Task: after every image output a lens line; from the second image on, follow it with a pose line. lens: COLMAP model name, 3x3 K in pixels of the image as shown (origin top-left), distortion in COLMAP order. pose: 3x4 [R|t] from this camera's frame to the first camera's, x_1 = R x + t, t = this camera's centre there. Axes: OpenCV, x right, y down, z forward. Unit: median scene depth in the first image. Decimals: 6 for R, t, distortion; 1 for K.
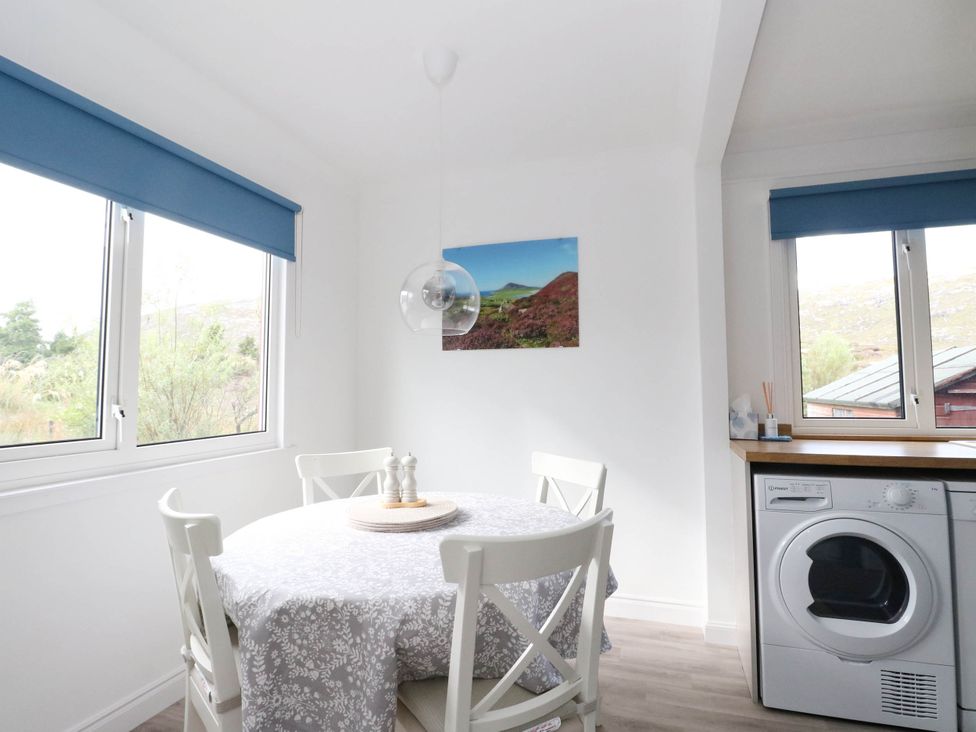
lens RADIAL K [[525.3, 0, 487.6], [0, 525.3, 354.0], [0, 0, 1]] dist [0.001151, -0.014865]
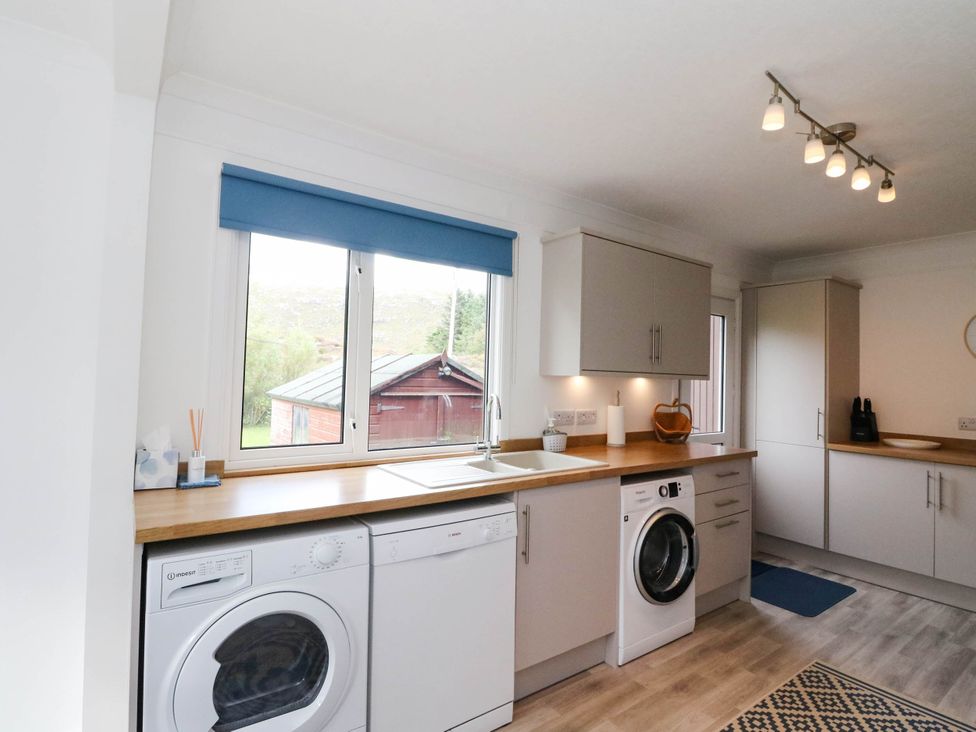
lens RADIAL K [[508.4, 0, 499.3], [0, 508.4, 357.1], [0, 0, 1]] dist [-0.007621, -0.013343]
pose [[0.580655, 0.053076, 0.812418, 0.186939], [-0.081464, 0.996653, -0.006888, -0.053976], [-0.810064, -0.062183, 0.583035, 0.217012]]
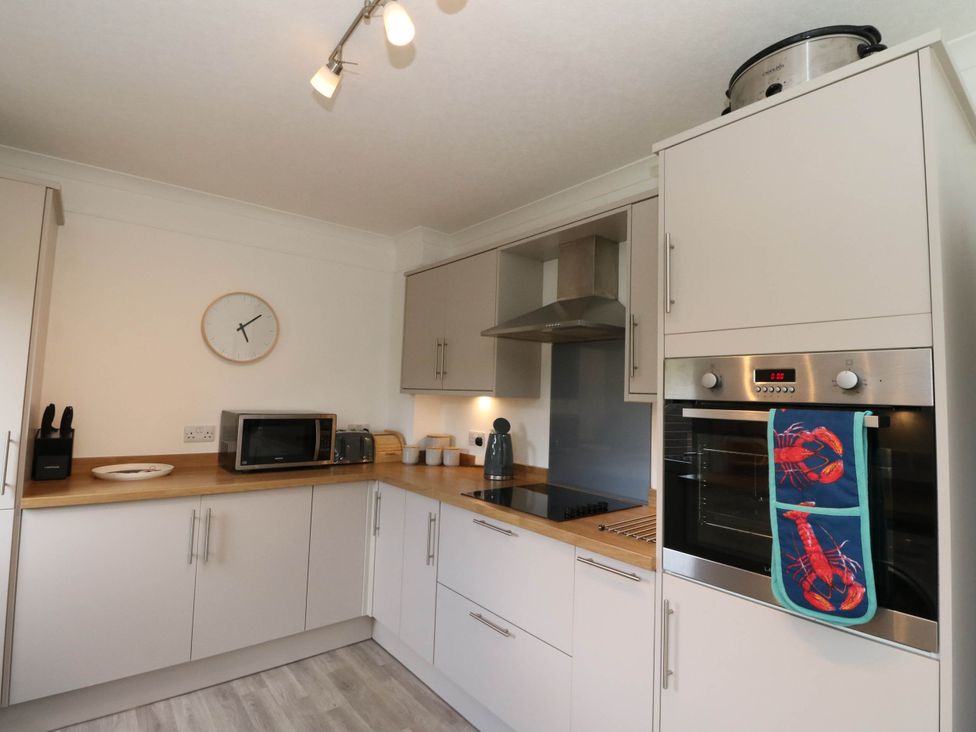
lens RADIAL K [[508.4, 0, 499.3], [0, 508.4, 357.1], [0, 0, 1]] dist [-0.007621, -0.013343]
pose [[-0.844316, 0.019703, 0.535483, 0.946732], [-0.057936, 0.990109, -0.127782, -0.047747], [-0.532704, -0.138912, -0.834823, 0.558679]]
